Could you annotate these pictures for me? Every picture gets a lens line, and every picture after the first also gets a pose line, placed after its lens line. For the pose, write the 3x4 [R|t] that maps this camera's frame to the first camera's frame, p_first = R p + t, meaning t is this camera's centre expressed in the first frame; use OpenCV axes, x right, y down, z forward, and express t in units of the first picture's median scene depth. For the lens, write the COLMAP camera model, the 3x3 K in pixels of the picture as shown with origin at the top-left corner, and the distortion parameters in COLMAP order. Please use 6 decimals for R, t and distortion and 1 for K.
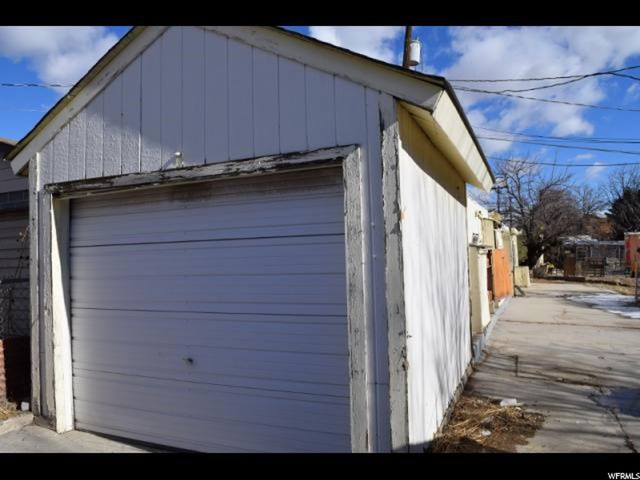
lens RADIAL K [[512.4, 0, 320.0], [0, 512.4, 240.0], [0, 0, 1]] dist [-0.063471, -0.005772]
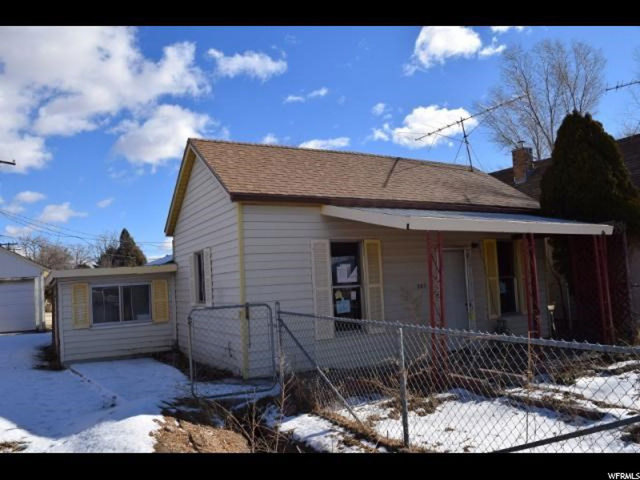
lens RADIAL K [[512.4, 0, 320.0], [0, 512.4, 240.0], [0, 0, 1]] dist [-0.063471, -0.005772]
pose [[0.598991, 0.061085, 0.798423, -0.321881], [0.008814, 0.996523, -0.082854, -0.009878], [-0.800708, 0.056666, 0.596369, -0.634080]]
